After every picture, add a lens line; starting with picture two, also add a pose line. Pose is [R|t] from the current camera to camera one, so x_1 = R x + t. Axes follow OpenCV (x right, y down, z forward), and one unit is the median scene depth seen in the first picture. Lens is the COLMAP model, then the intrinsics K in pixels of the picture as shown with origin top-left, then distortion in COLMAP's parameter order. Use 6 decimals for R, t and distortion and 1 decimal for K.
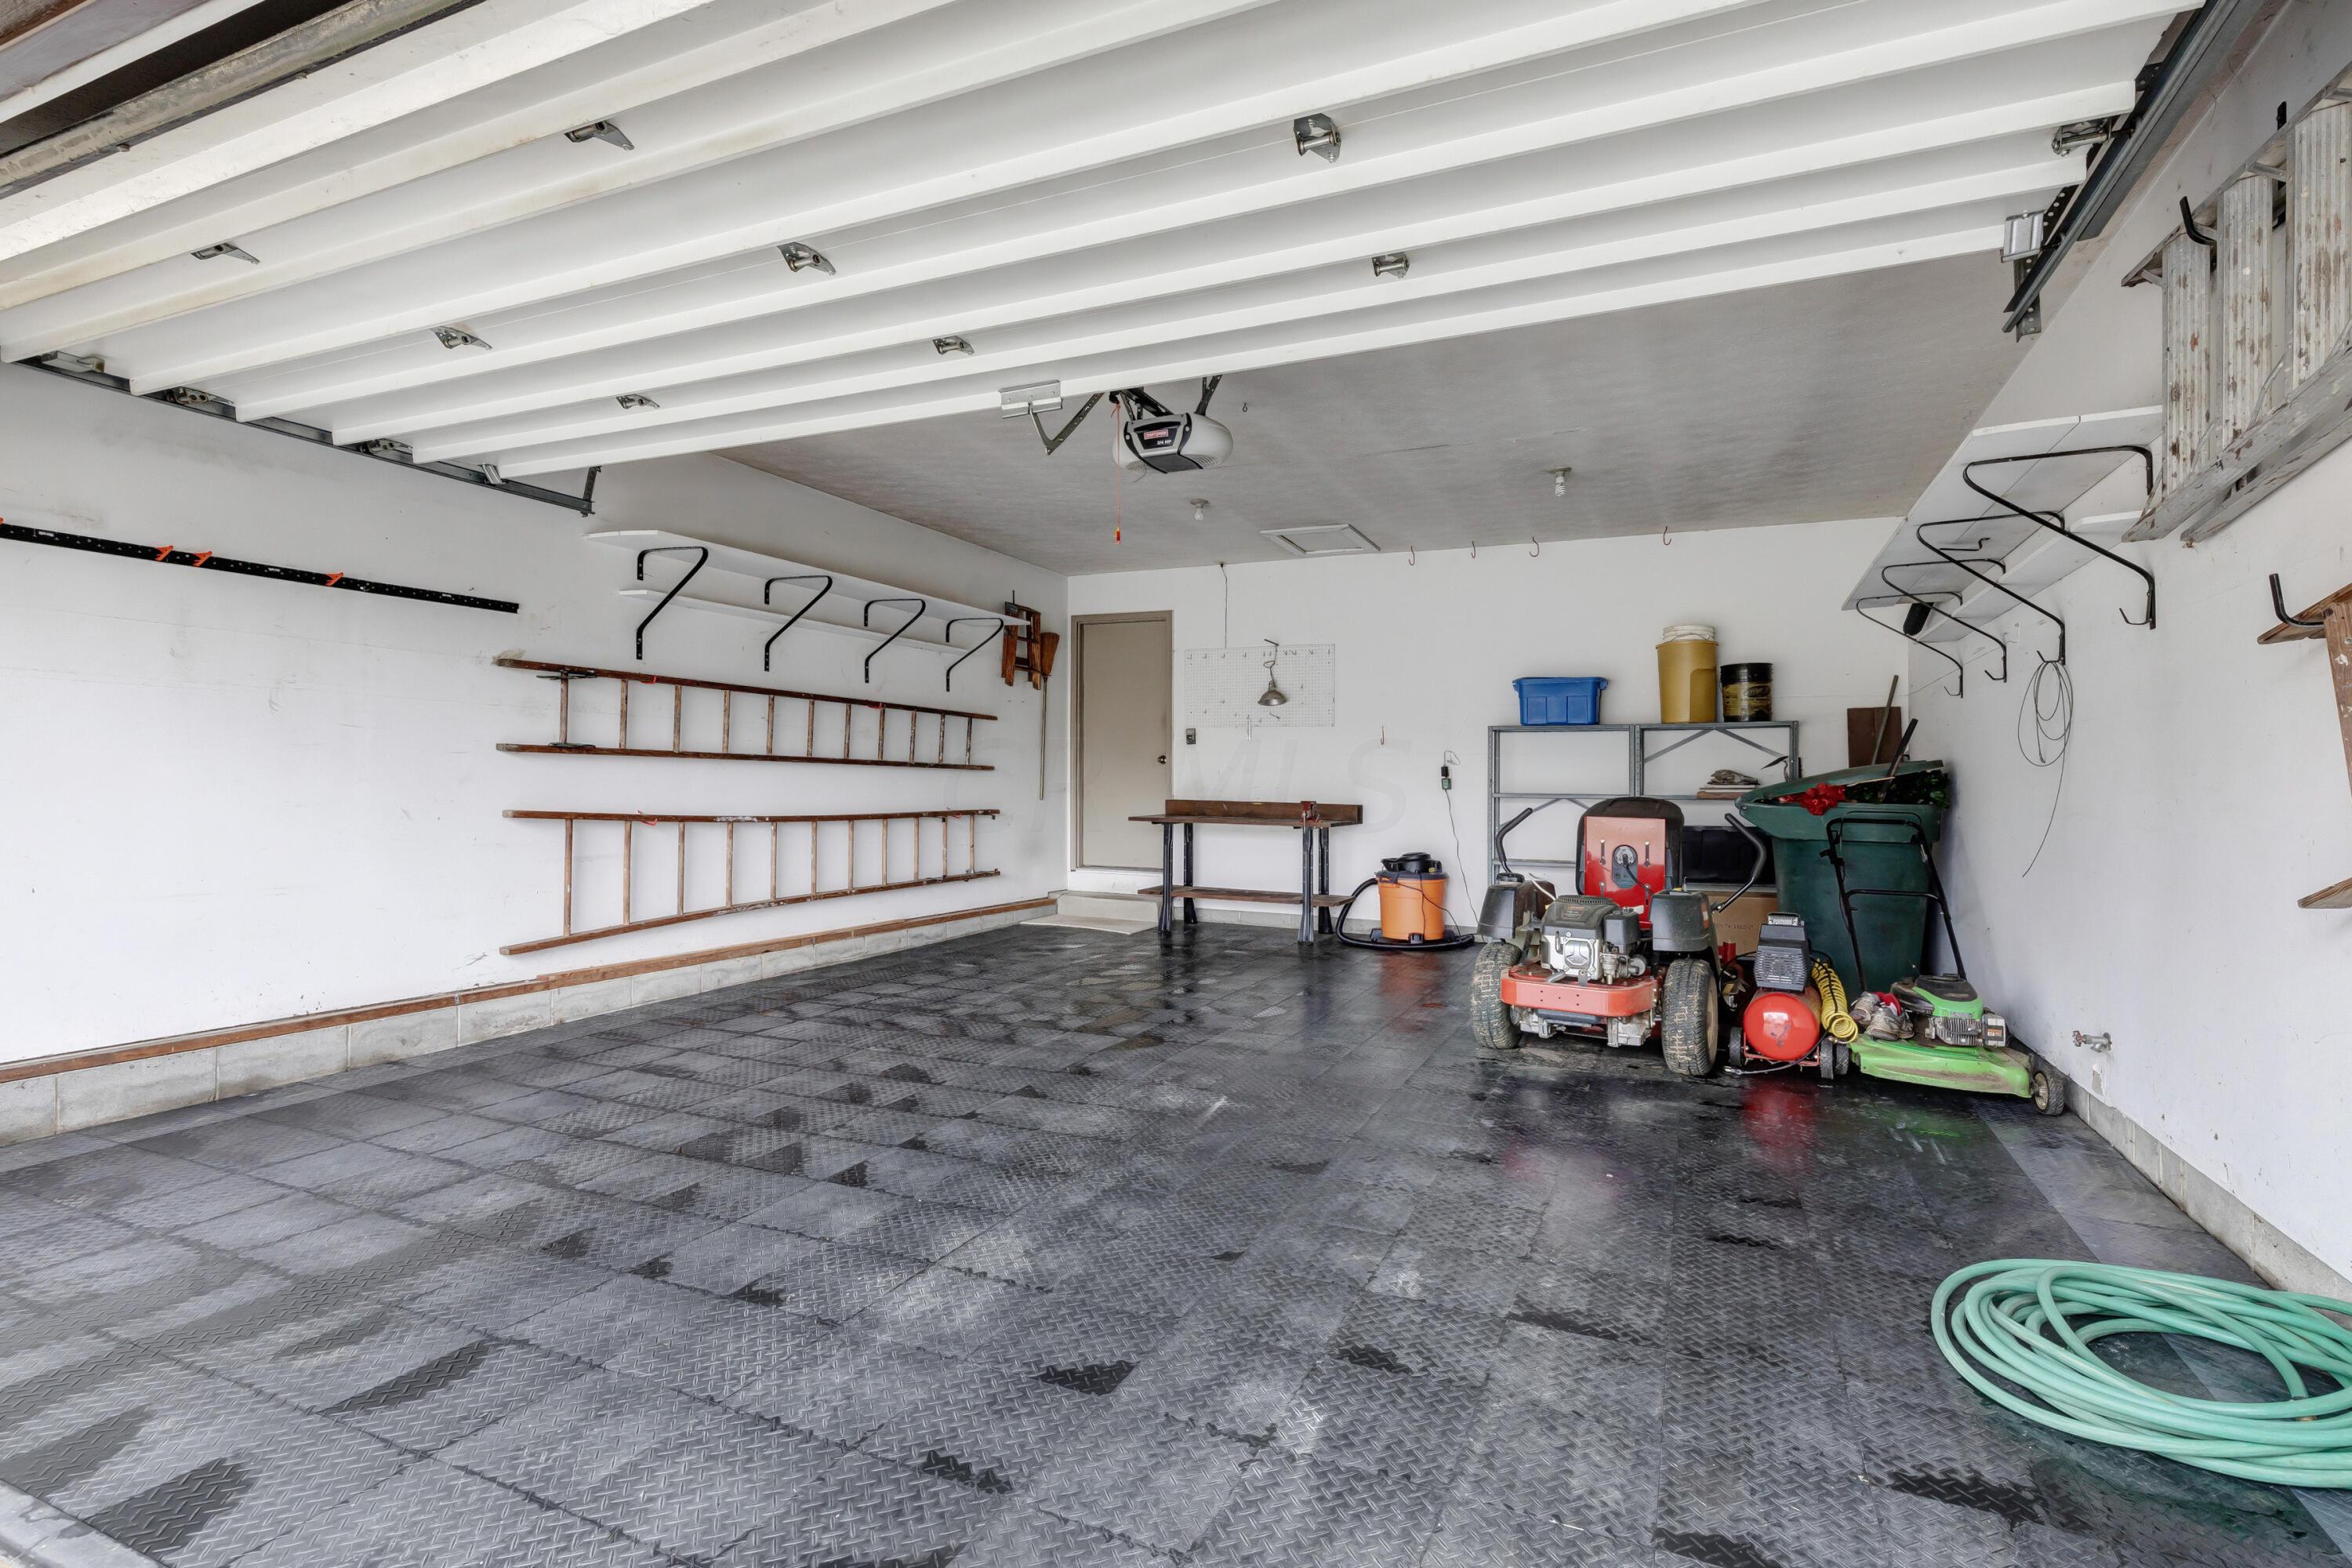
lens RADIAL K [[1098.7, 0, 1240.8], [0, 1098.7, 769.0], [0, 0, 1]] dist [0.011451, -0.002135]
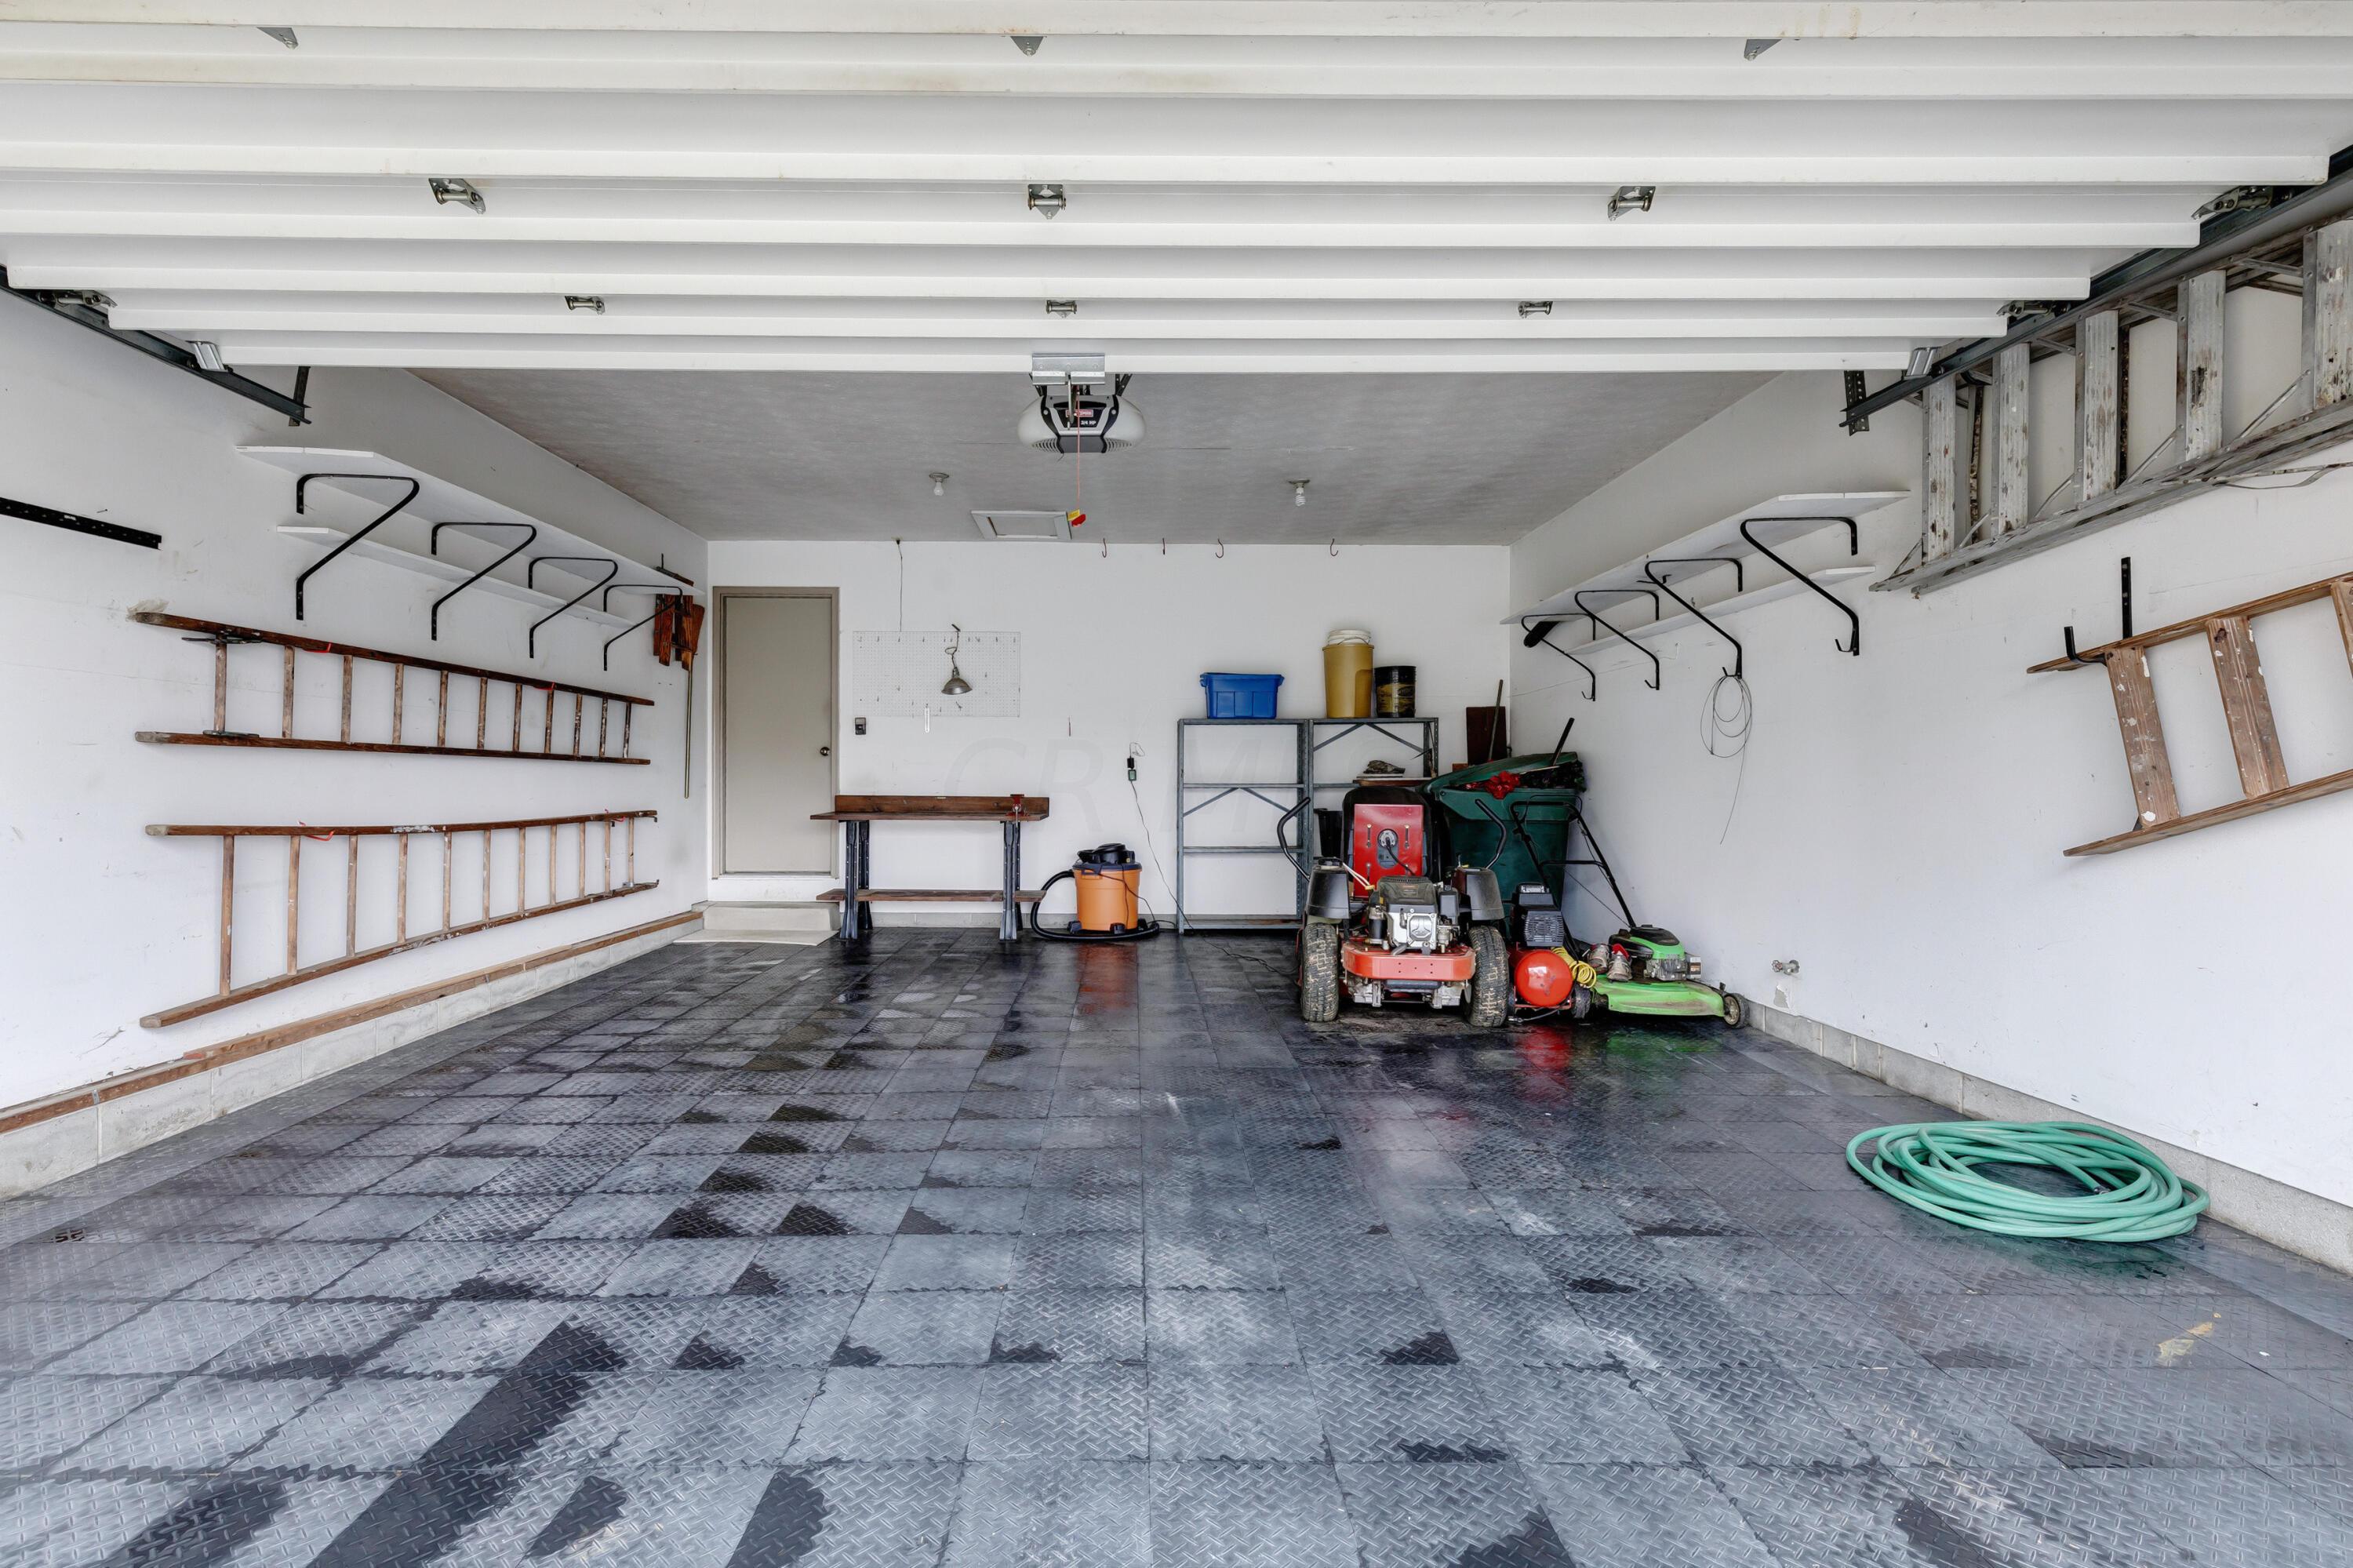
lens RADIAL K [[1099.2, 0, 1281.0], [0, 1099.2, 773.1], [0, 0, 1]] dist [0.011451, -0.002135]
pose [[0.913080, -0.008484, 0.407693, -0.272677], [0.003523, 0.999910, 0.012916, -0.002853], [-0.407766, -0.010357, 0.913028, 0.045290]]
